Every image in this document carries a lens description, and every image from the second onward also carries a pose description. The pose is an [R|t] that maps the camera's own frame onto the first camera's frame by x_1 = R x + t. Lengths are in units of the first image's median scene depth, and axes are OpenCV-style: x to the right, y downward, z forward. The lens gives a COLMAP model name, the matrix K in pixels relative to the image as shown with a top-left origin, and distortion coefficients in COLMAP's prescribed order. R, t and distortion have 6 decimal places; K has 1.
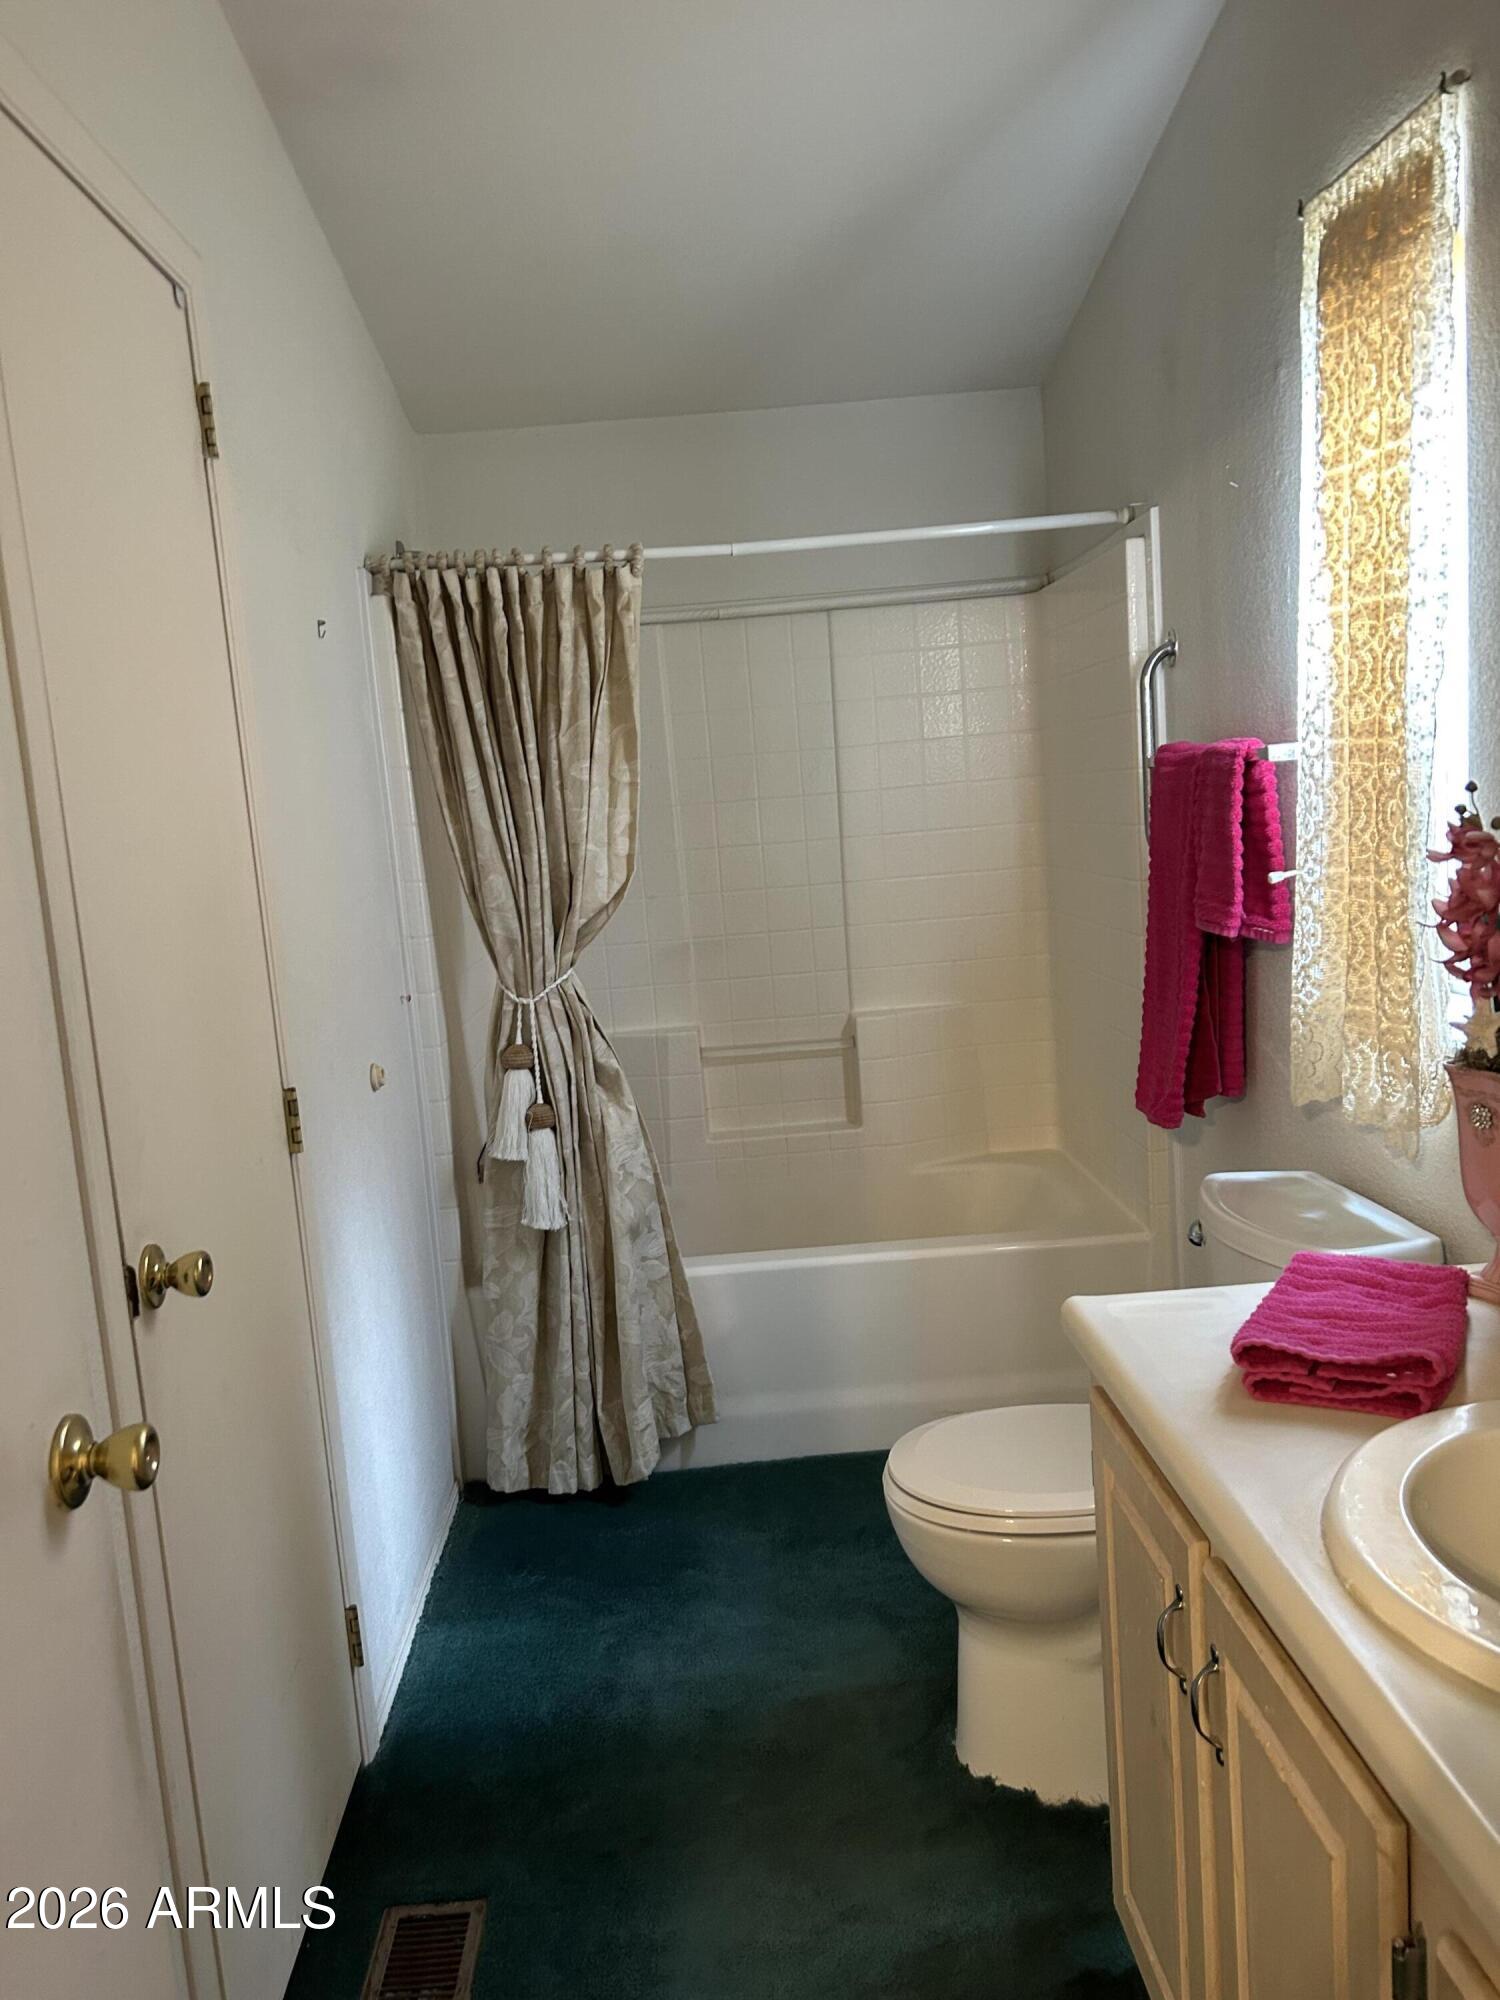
lens RADIAL K [[1512.3, 0, 740.6], [0, 1512.3, 1010.2], [0, 0, 1]] dist [0.069183, -0.080638]
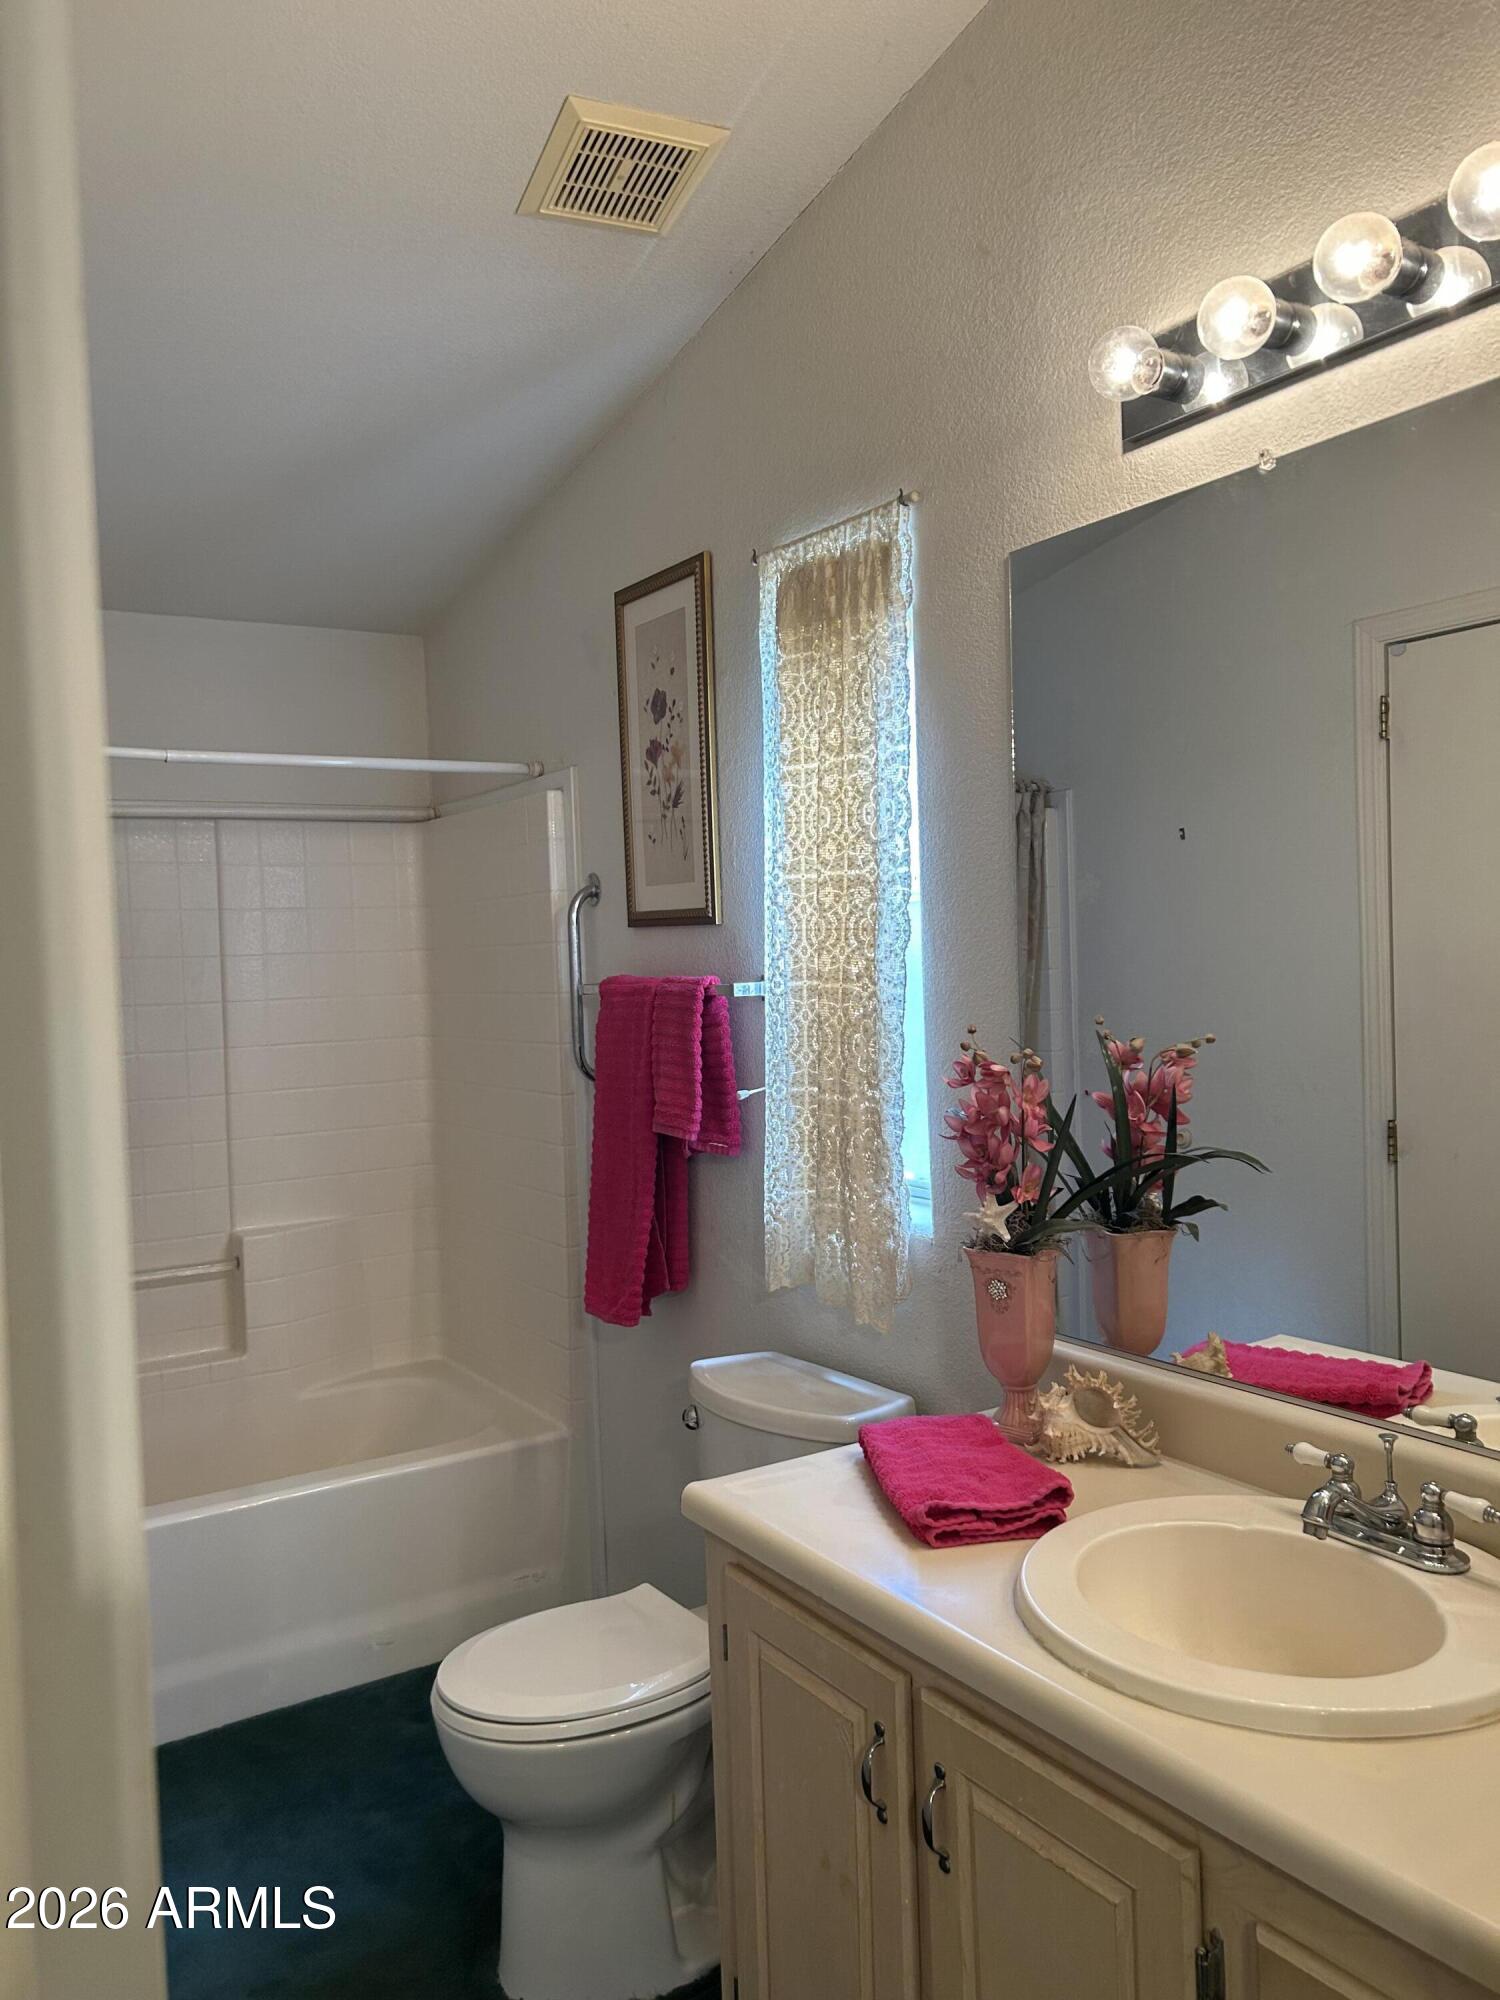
lens RADIAL K [[1512.3, 0, 734.2], [0, 1512.3, 1014.2], [0, 0, 1]] dist [0.069183, -0.080638]
pose [[0.858714, 0.022102, 0.511978, -0.276141], [0.043948, 0.992213, -0.116546, -0.015484], [-0.510567, 0.122580, 0.851056, 0.012481]]
